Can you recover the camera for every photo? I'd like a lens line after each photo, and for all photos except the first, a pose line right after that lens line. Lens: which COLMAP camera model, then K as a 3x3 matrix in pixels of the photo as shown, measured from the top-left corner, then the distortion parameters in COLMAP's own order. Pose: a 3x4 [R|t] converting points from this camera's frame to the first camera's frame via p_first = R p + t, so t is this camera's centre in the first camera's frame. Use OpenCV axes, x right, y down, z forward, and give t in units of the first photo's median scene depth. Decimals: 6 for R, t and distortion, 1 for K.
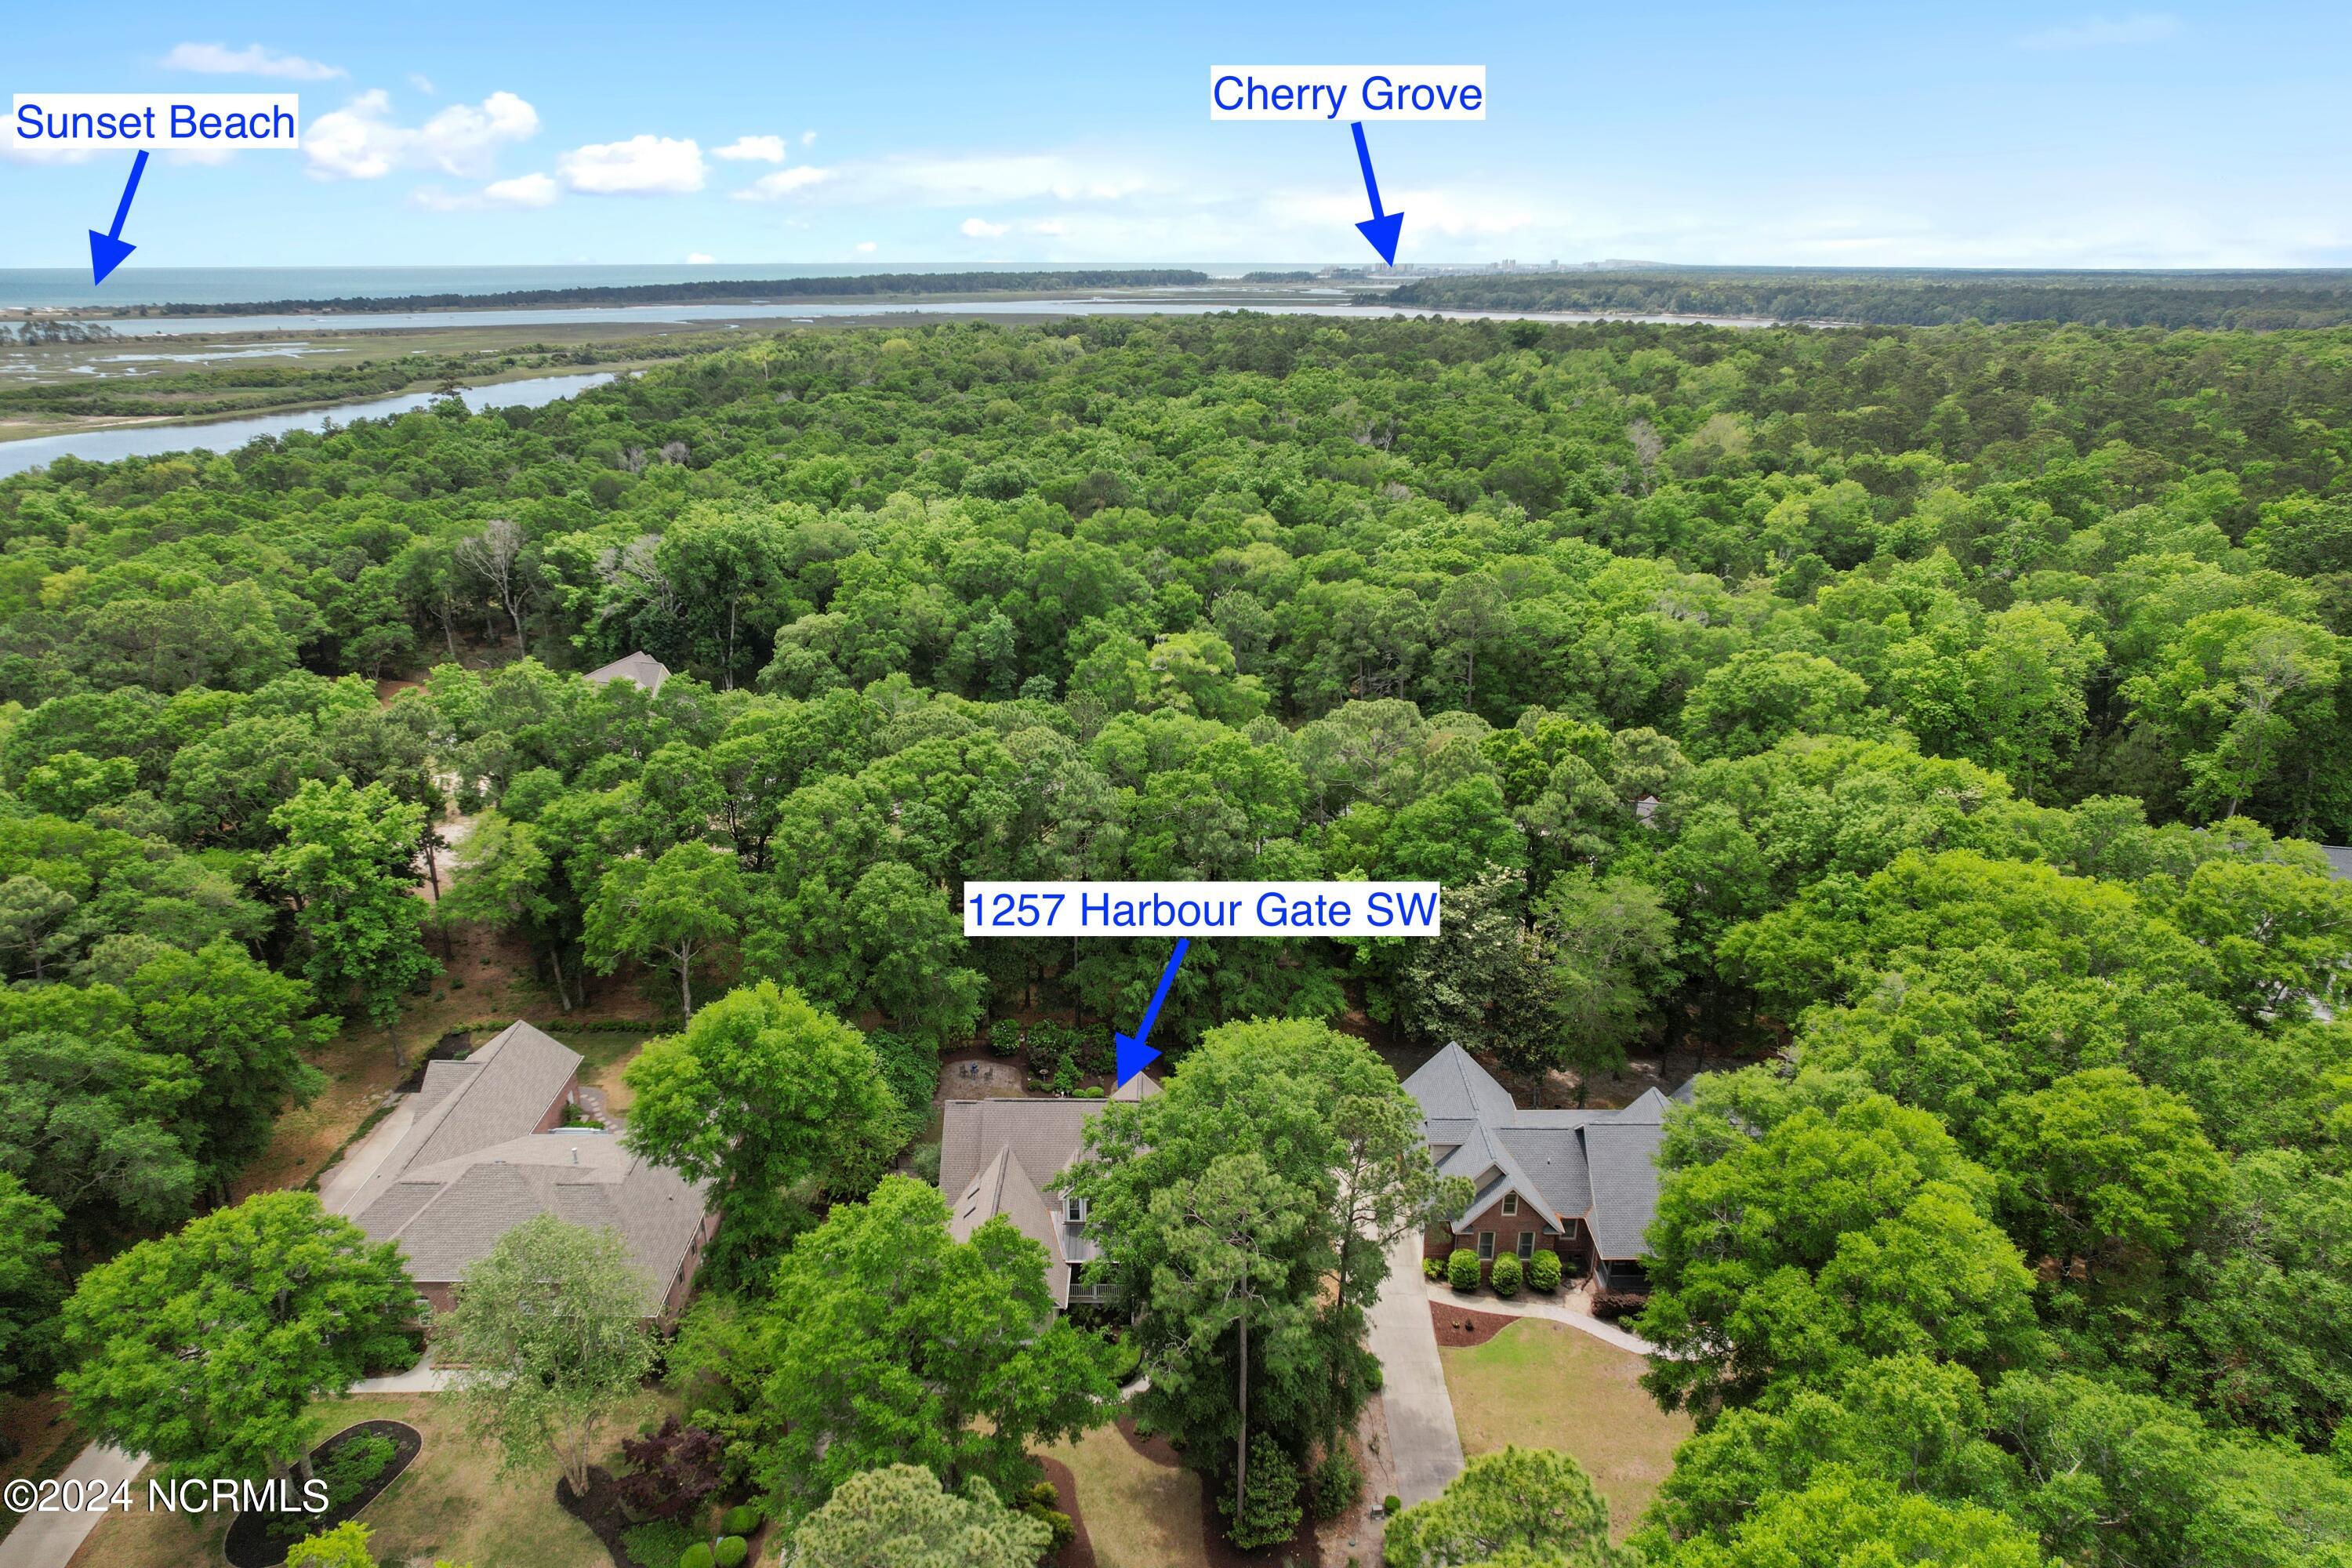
lens RADIAL K [[1578.2, 0, 1158.2], [0, 1578.2, 791.5], [0, 0, 1]] dist [-0.081515, 0.075209]
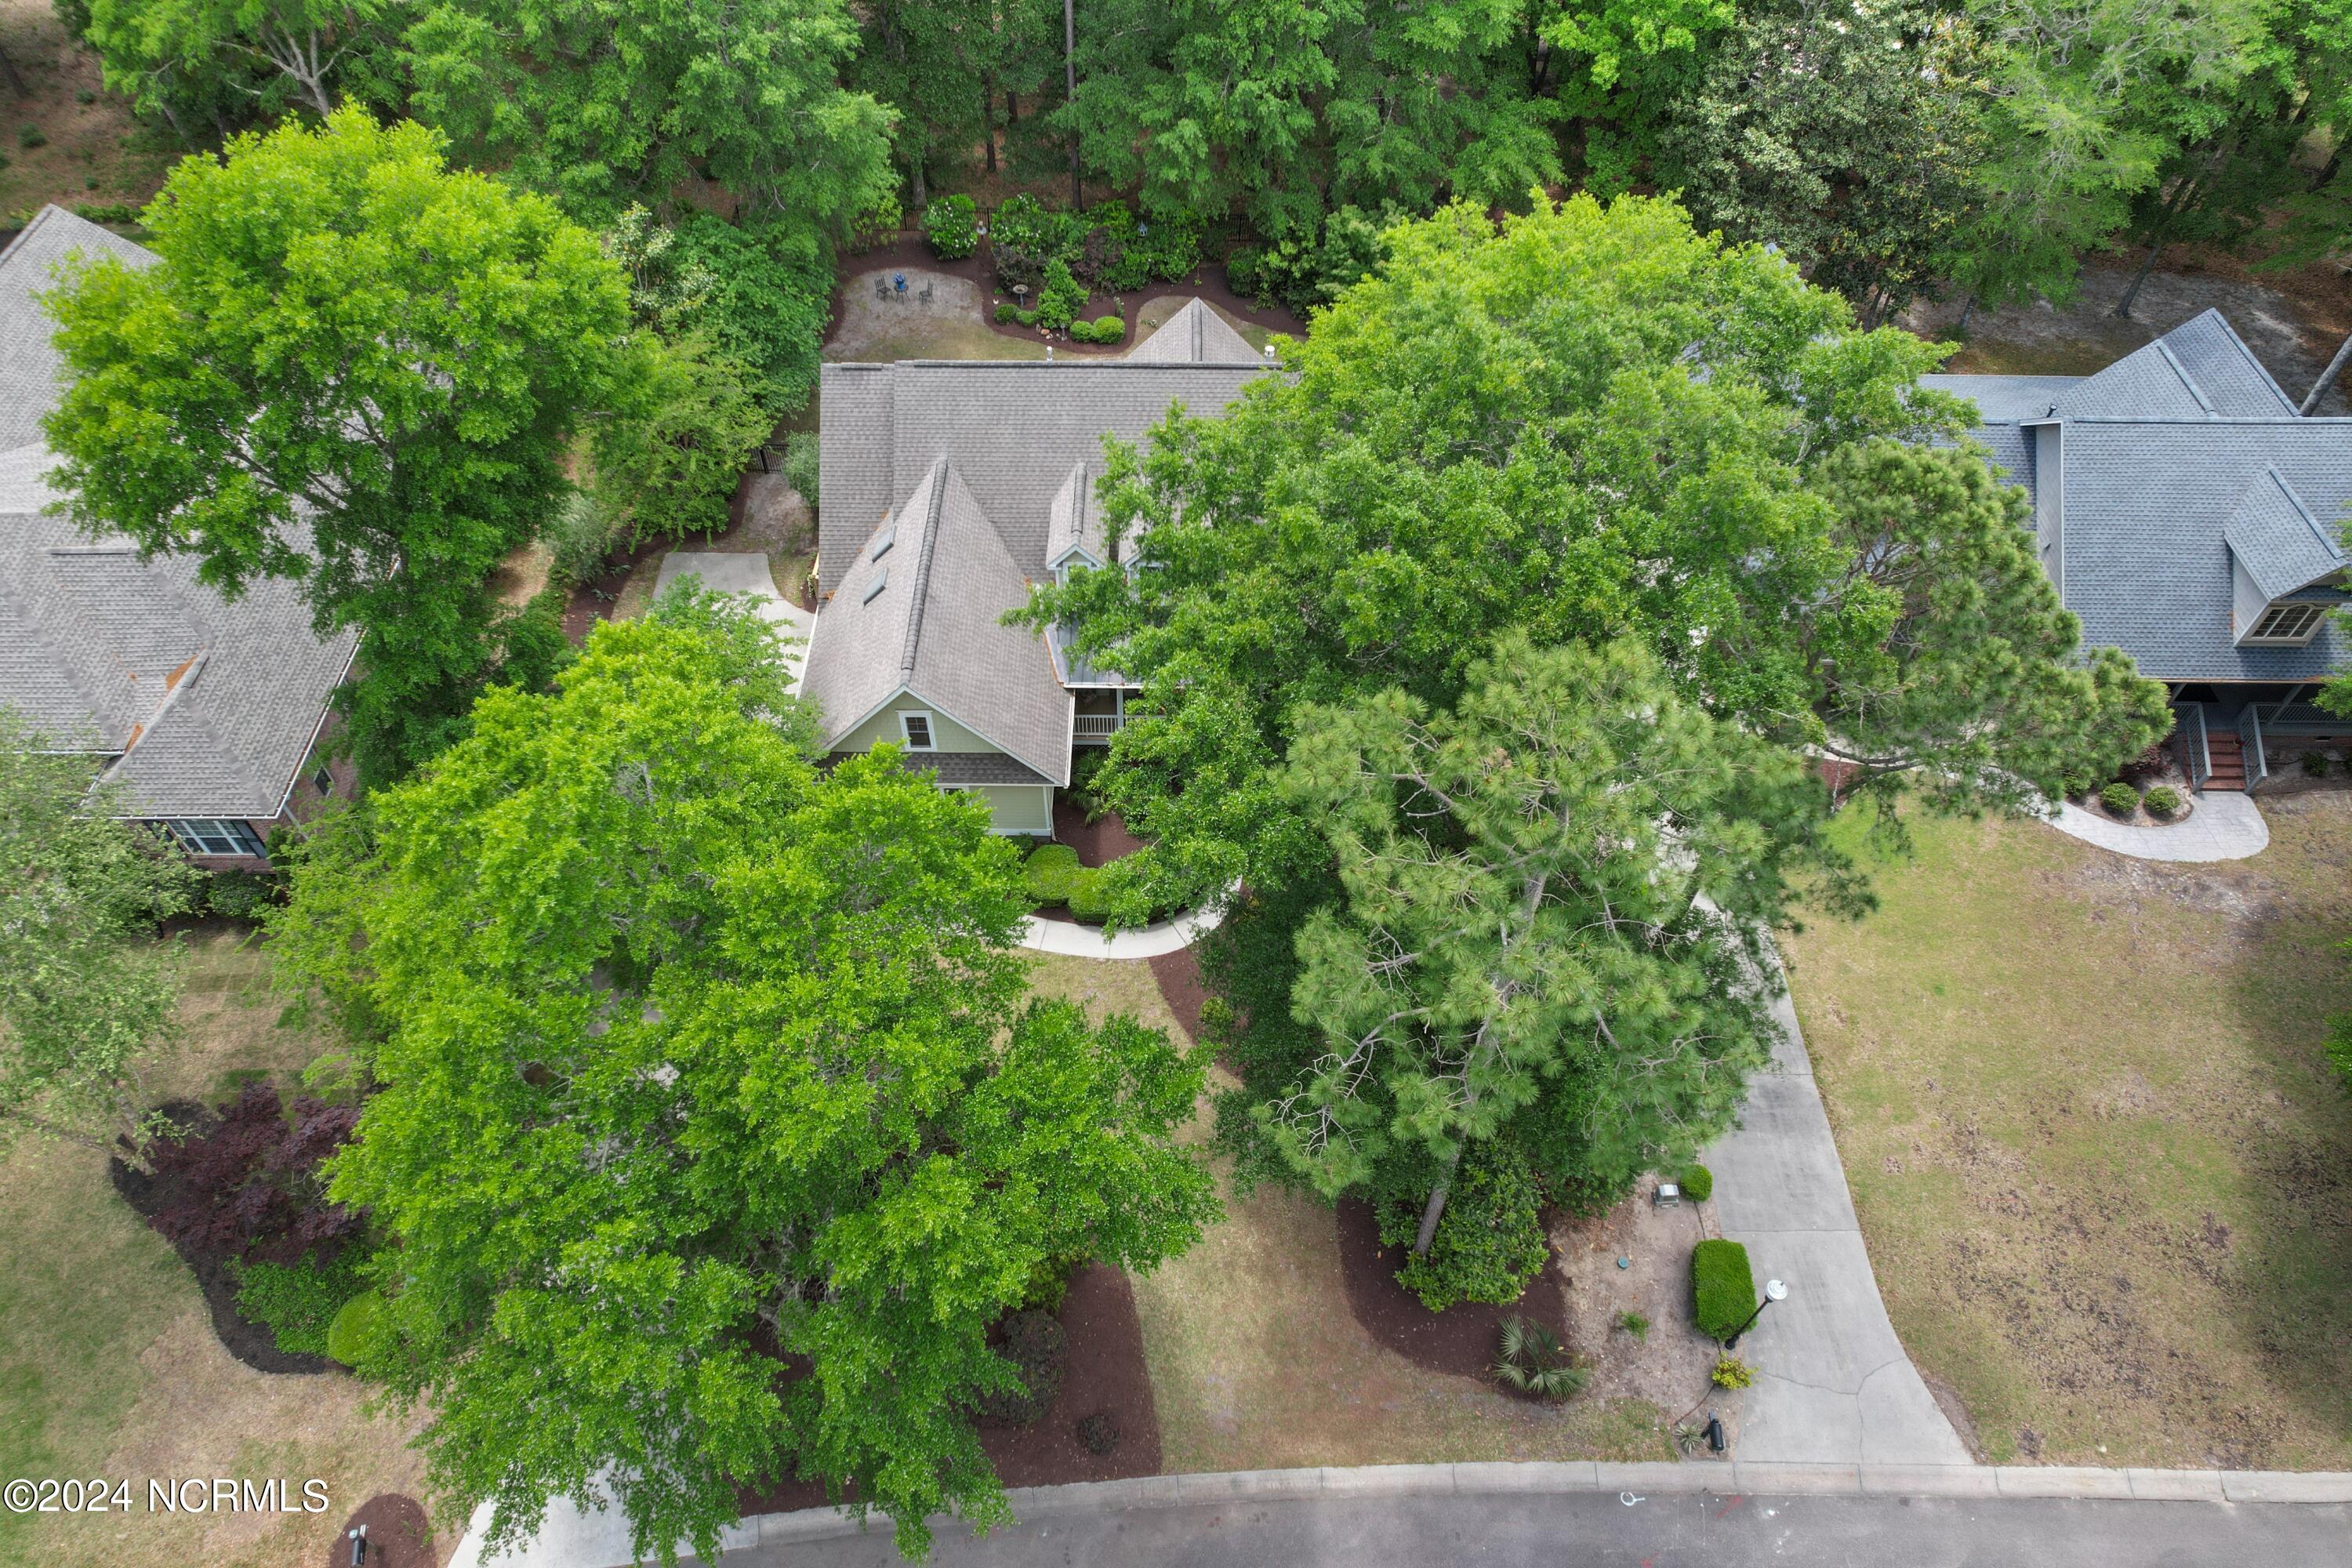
lens RADIAL K [[1578.2, 0, 1158.2], [0, 1578.2, 791.5], [0, 0, 1]] dist [-0.081515, 0.075209]
pose [[0.999999, 0.000893, -0.000972, -0.023864], [-0.000302, 0.871518, 0.490364, 0.063976], [0.001285, -0.490363, 0.871517, 0.458165]]
